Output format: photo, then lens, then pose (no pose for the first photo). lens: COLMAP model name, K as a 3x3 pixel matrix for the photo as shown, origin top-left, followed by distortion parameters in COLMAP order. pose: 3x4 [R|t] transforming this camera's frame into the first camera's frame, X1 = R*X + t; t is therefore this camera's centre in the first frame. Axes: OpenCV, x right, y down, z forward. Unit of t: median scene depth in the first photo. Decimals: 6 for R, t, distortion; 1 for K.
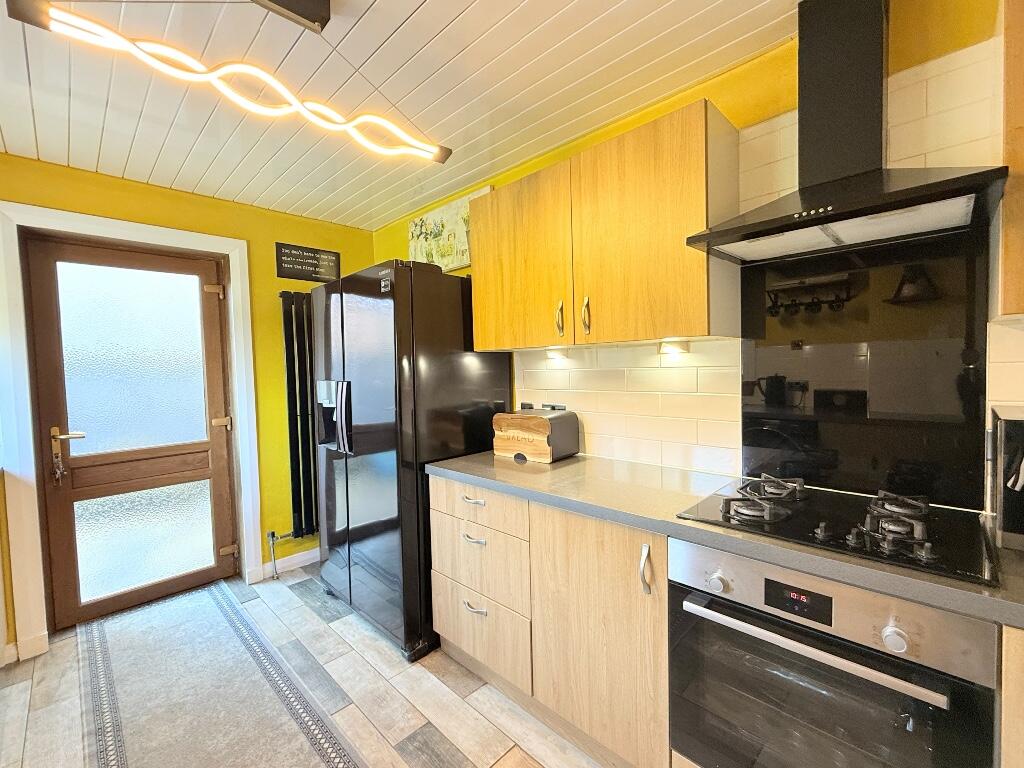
lens RADIAL K [[437.5, 0, 515.9], [0, 437.5, 382.2], [0, 0, 1]] dist [-0.002141, -0.000851]
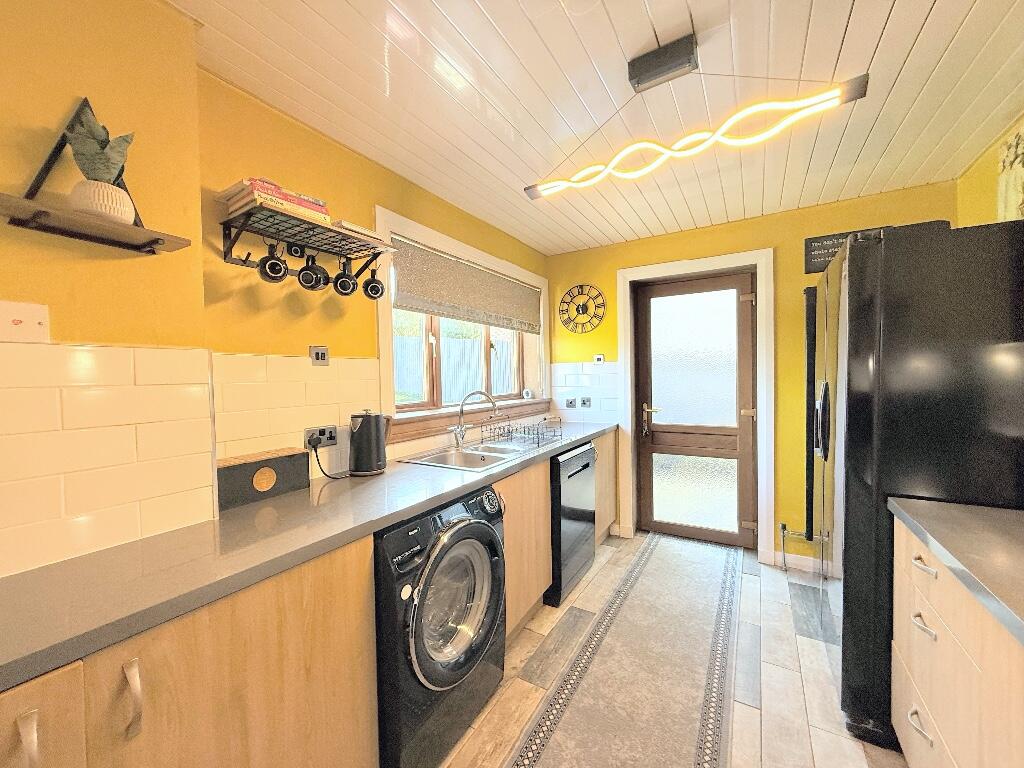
lens RADIAL K [[407.3, 0, 507.5], [0, 407.3, 382.4], [0, 0, 1]] dist [-0.003667, -0.000428]
pose [[0.214558, 0.039858, -0.975898, 0.266305], [-0.020802, 0.999127, 0.036234, -0.016832], [0.976490, 0.012526, 0.215200, 0.174629]]
